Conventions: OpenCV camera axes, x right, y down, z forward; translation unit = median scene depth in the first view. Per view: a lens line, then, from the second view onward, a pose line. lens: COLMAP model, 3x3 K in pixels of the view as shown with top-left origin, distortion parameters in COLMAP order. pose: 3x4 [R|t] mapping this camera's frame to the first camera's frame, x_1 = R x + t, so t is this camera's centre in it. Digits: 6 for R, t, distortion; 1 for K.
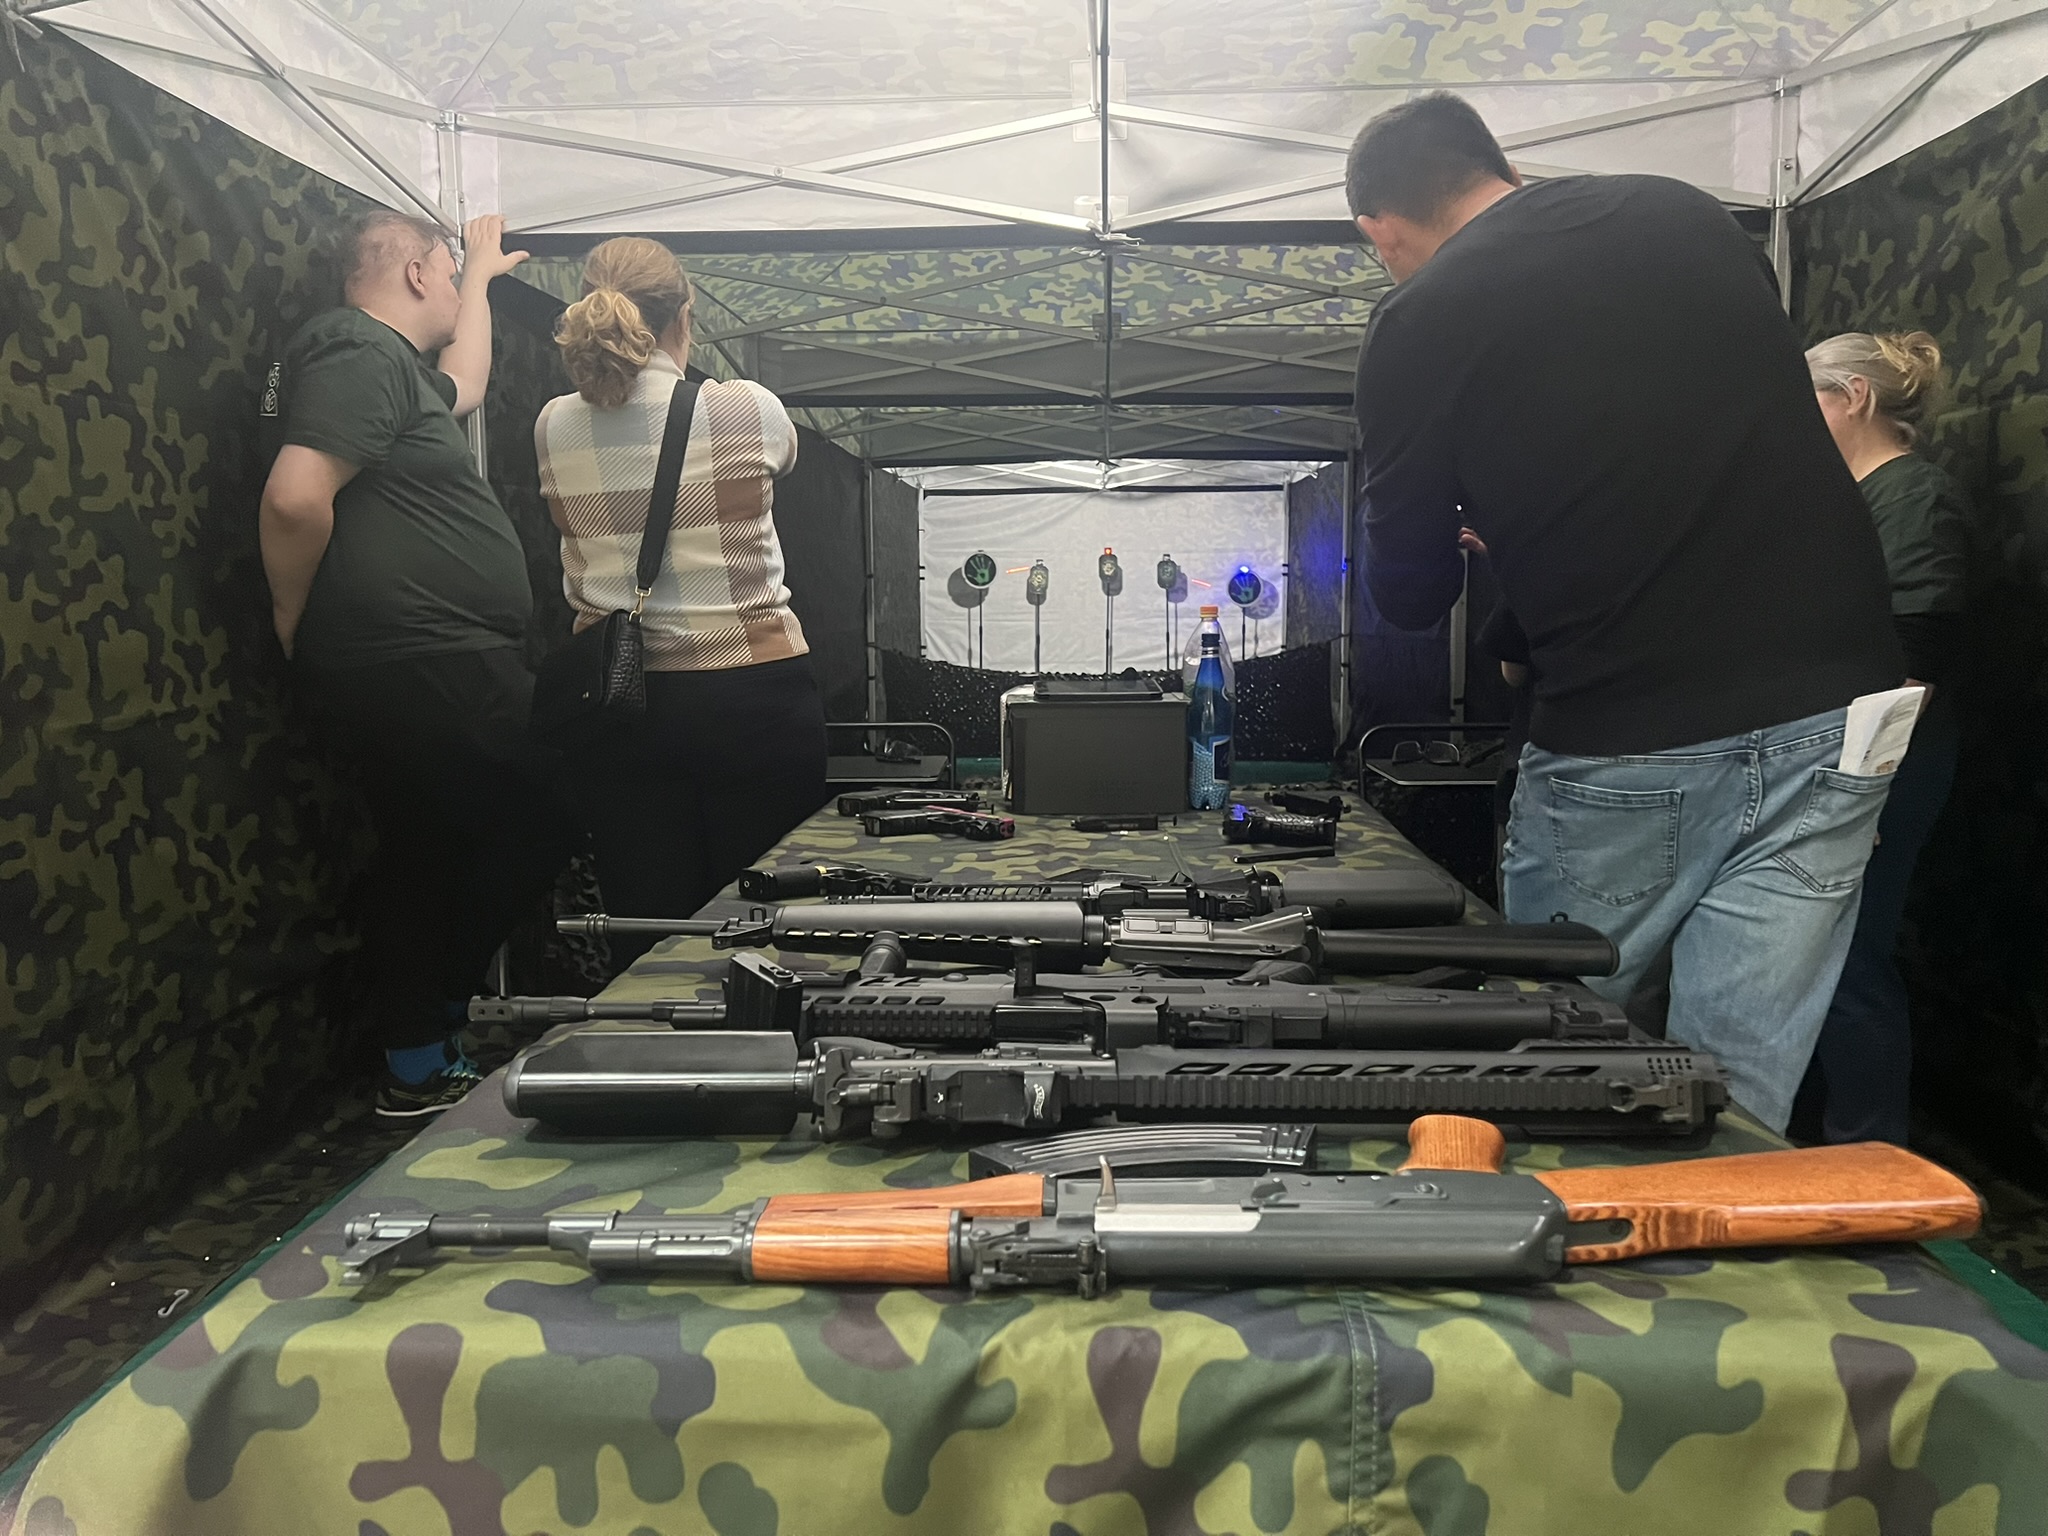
lens RADIAL K [[1529.6, 0, 1024.0], [0, 1529.6, 768.0], [0, 0, 1]] dist [0.141334, -0.185831]
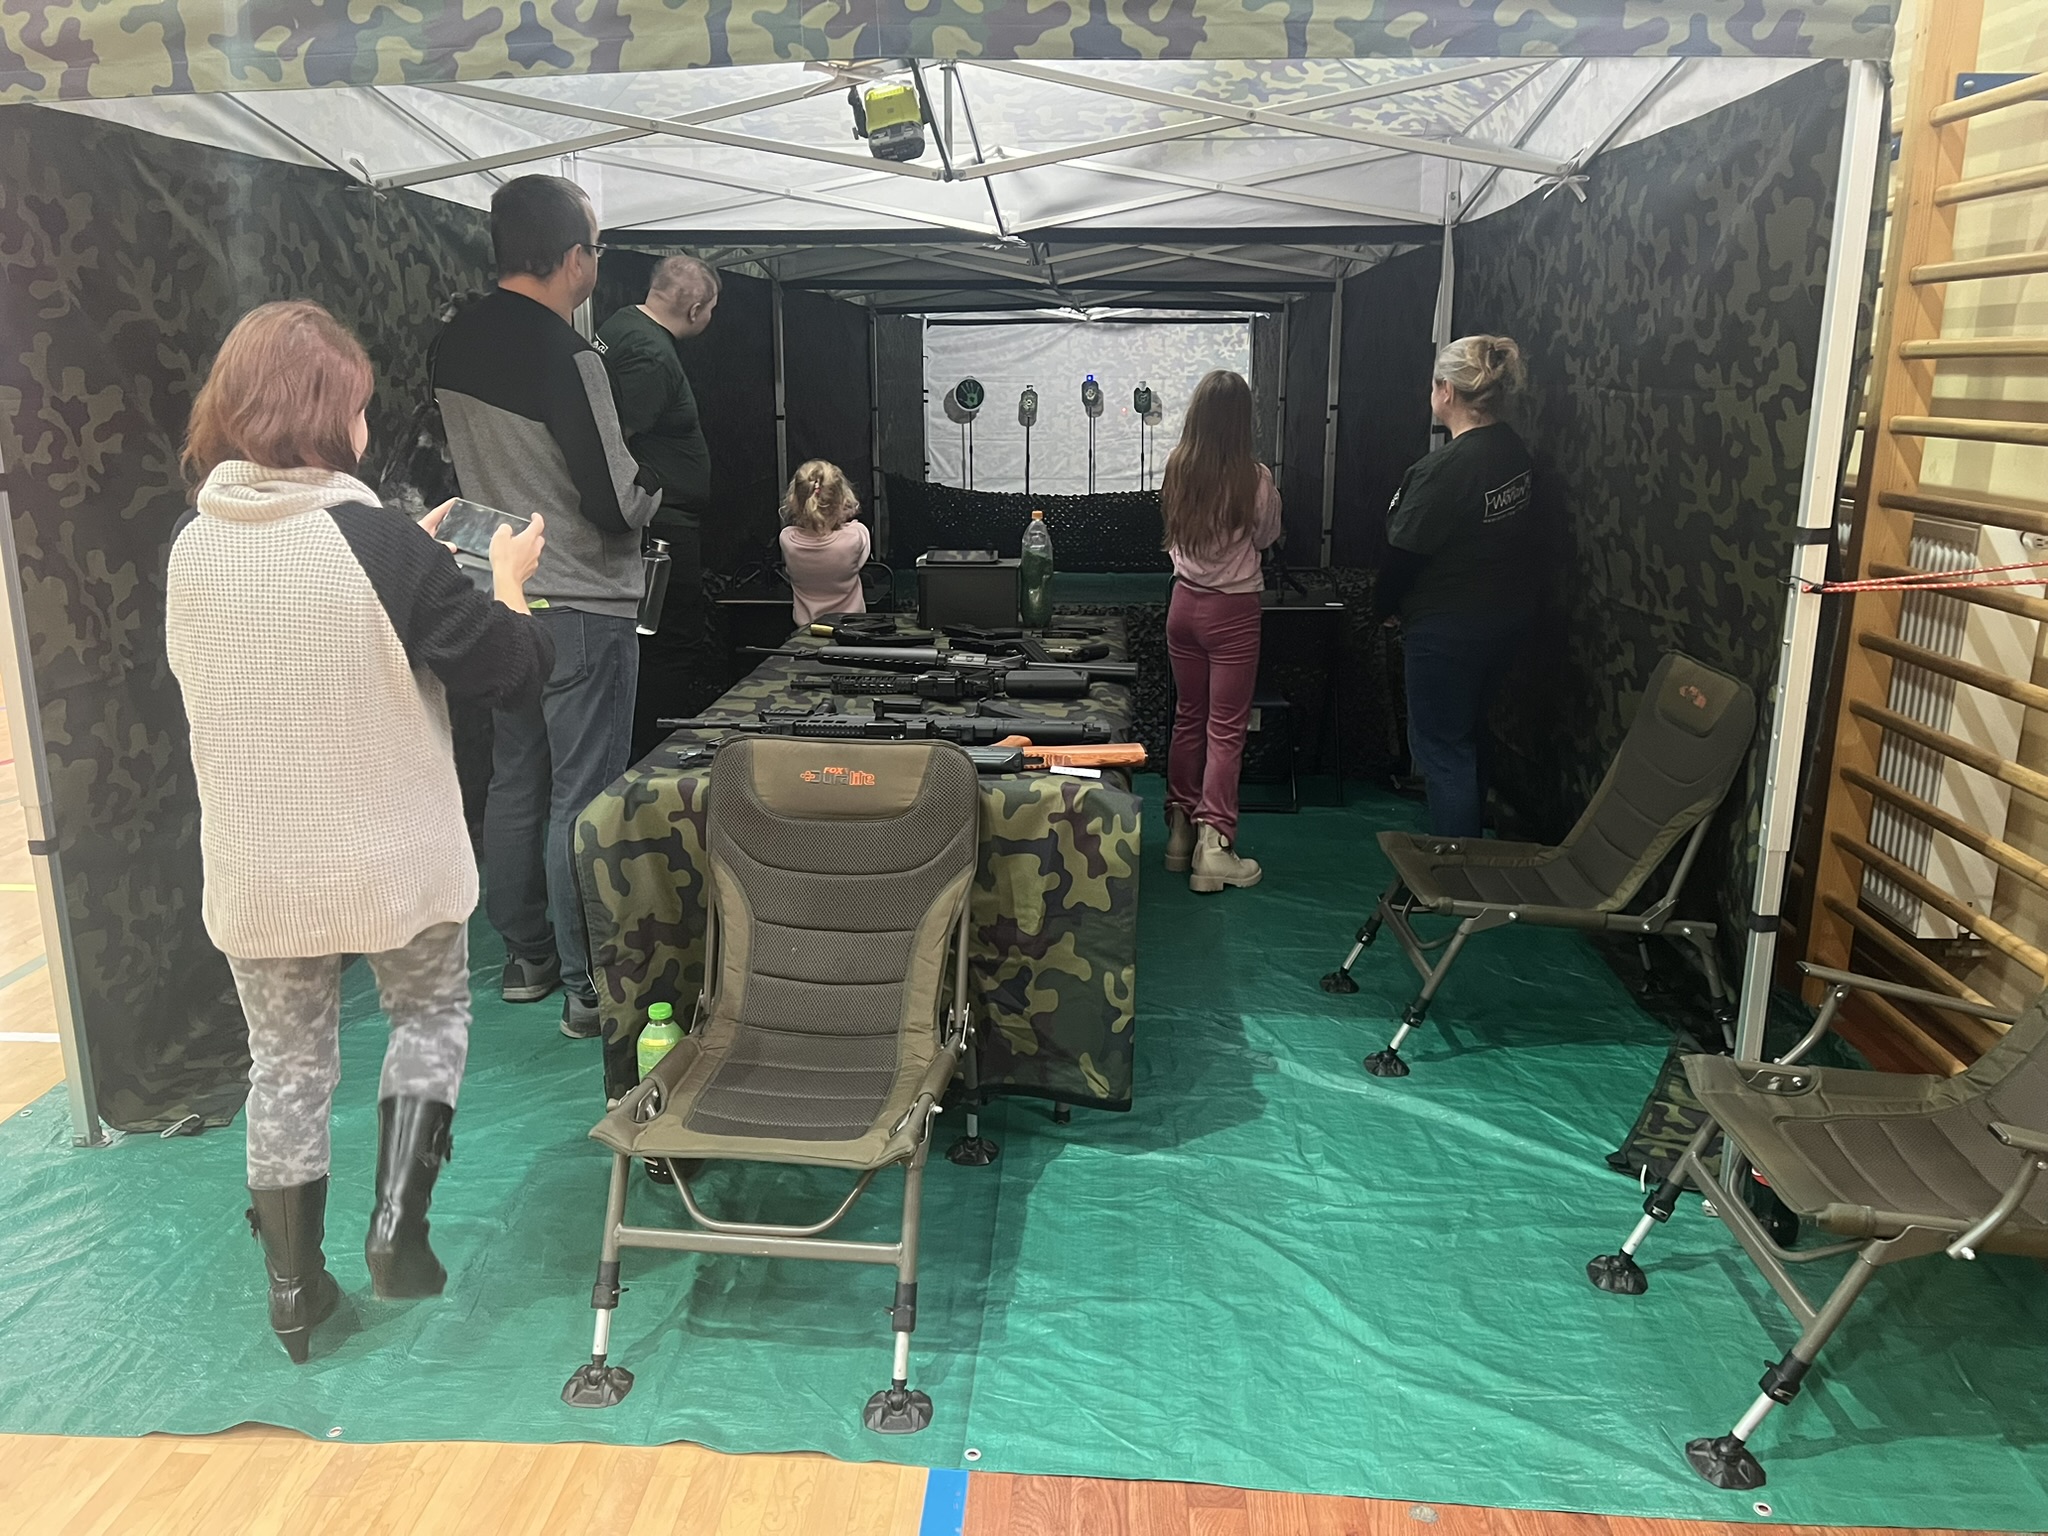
lens RADIAL K [[1529.6, 0, 1024.0], [0, 1529.6, 768.0], [0, 0, 1]] dist [0.141334, -0.185831]
pose [[0.999778, 0.012553, -0.016940, 0.037194], [-0.010172, 0.990929, 0.134003, -0.012388], [0.018468, -0.133801, 0.990836, -0.202569]]
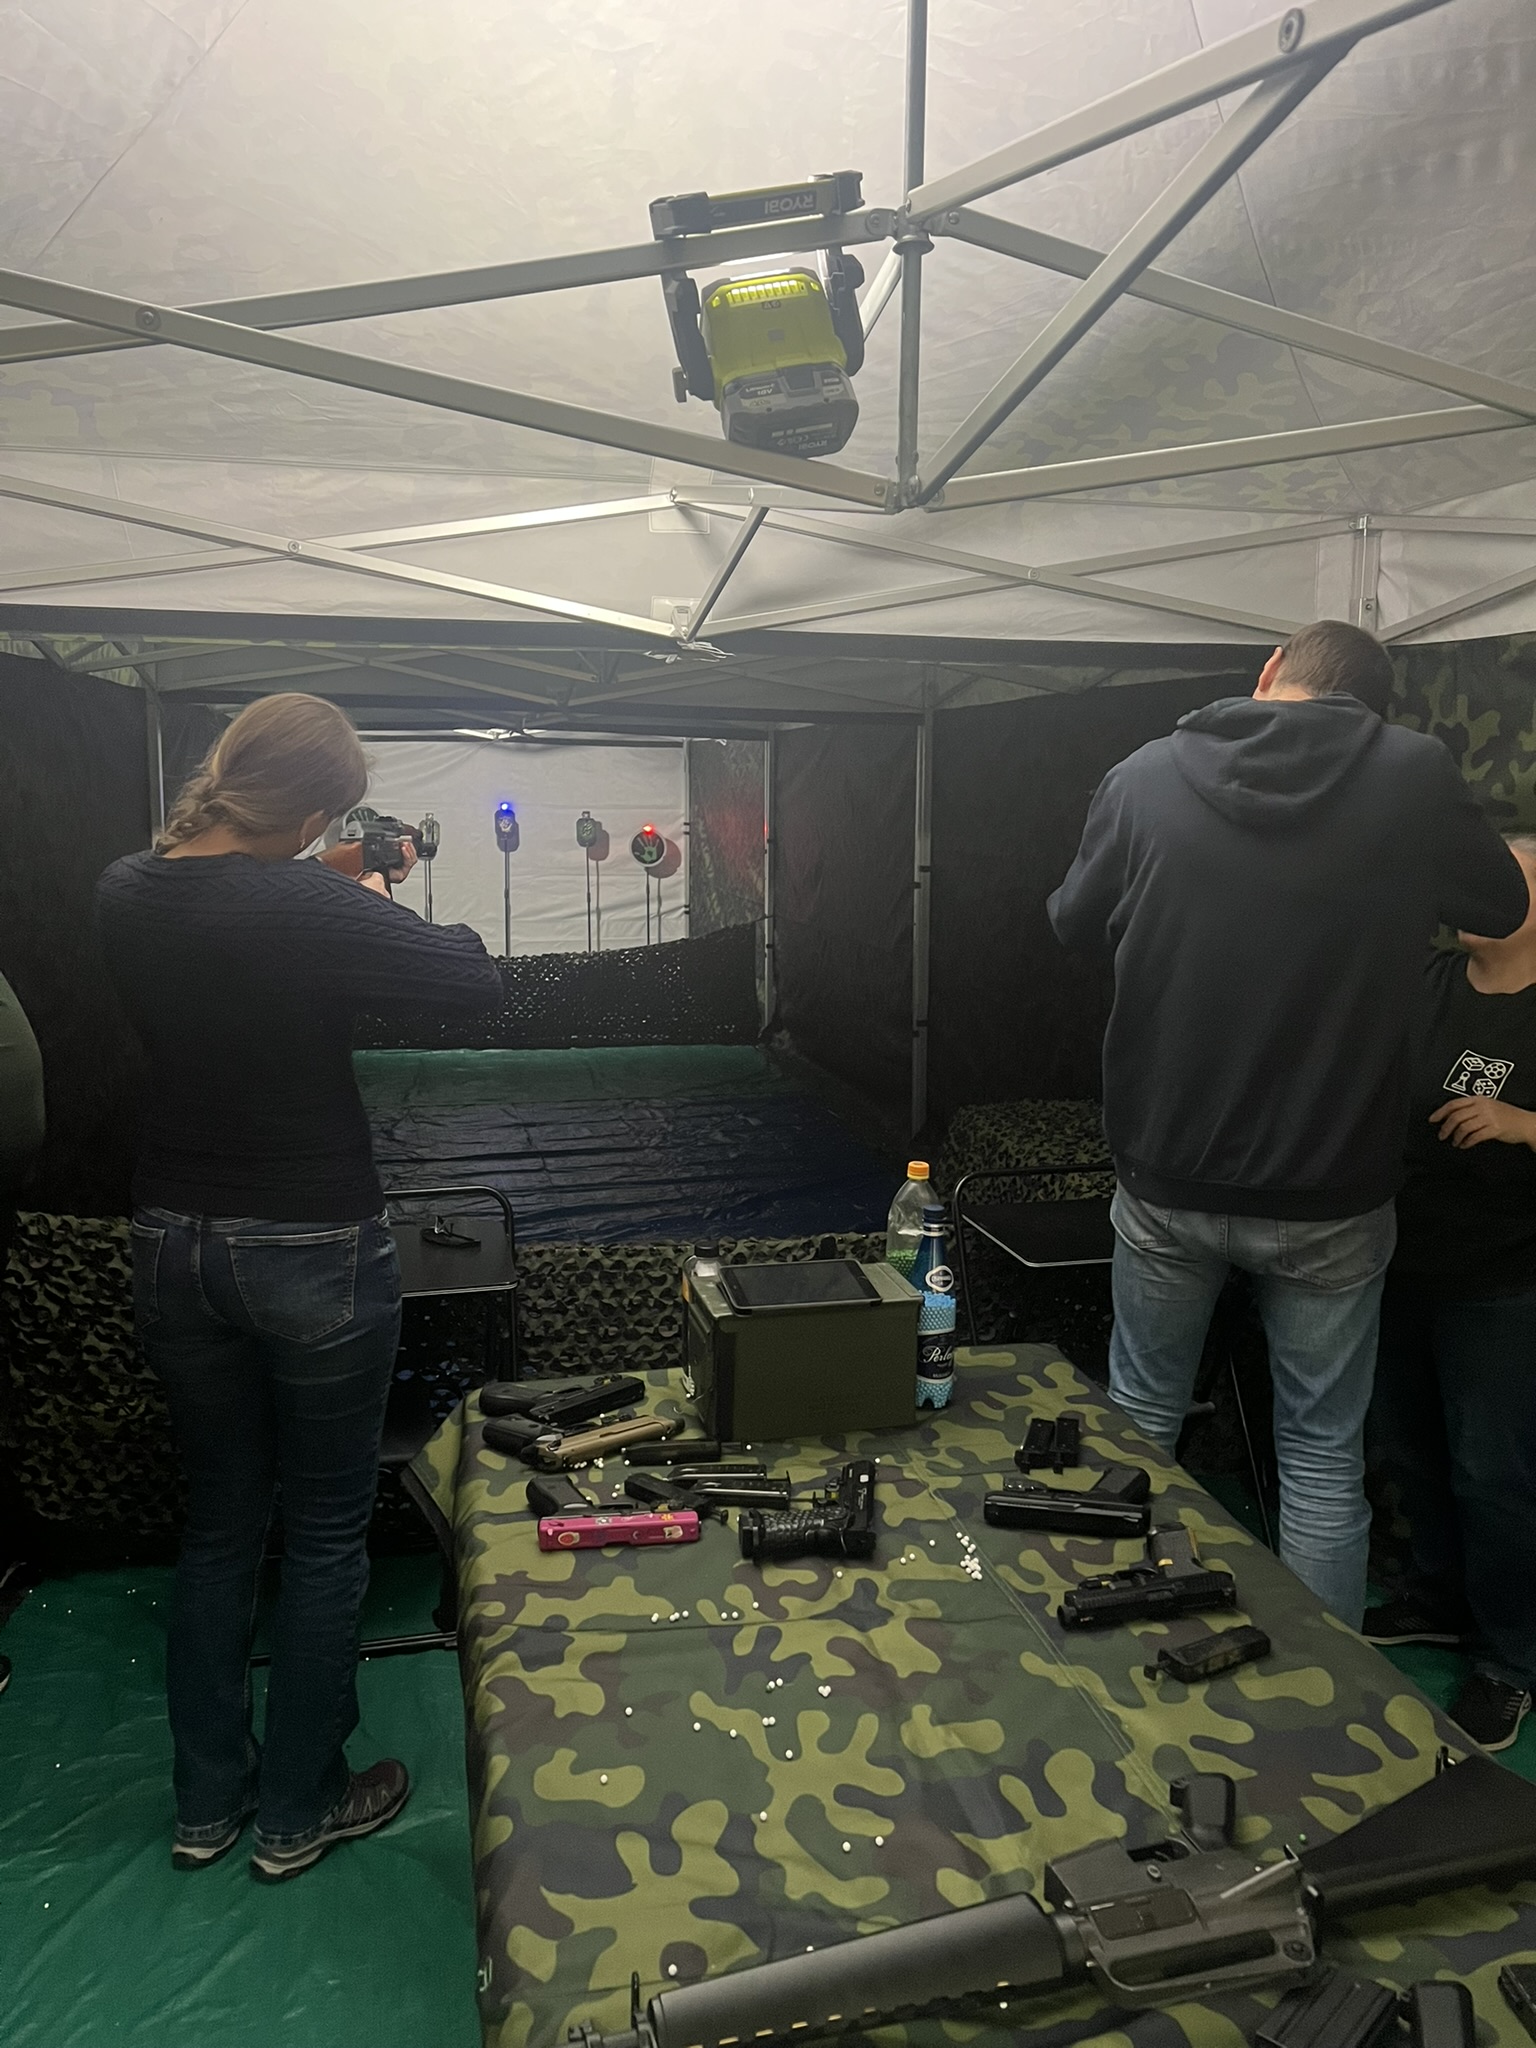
lens RADIAL K [[1529.6, 0, 768.0], [0, 1529.6, 1024.0], [0, 0, 1]] dist [0.141334, -0.185831]
pose [[0.965332, -0.024447, 0.259877, -0.049242], [0.013833, 0.998997, 0.042592, -0.059195], [-0.260658, -0.037520, 0.964702, 0.049449]]
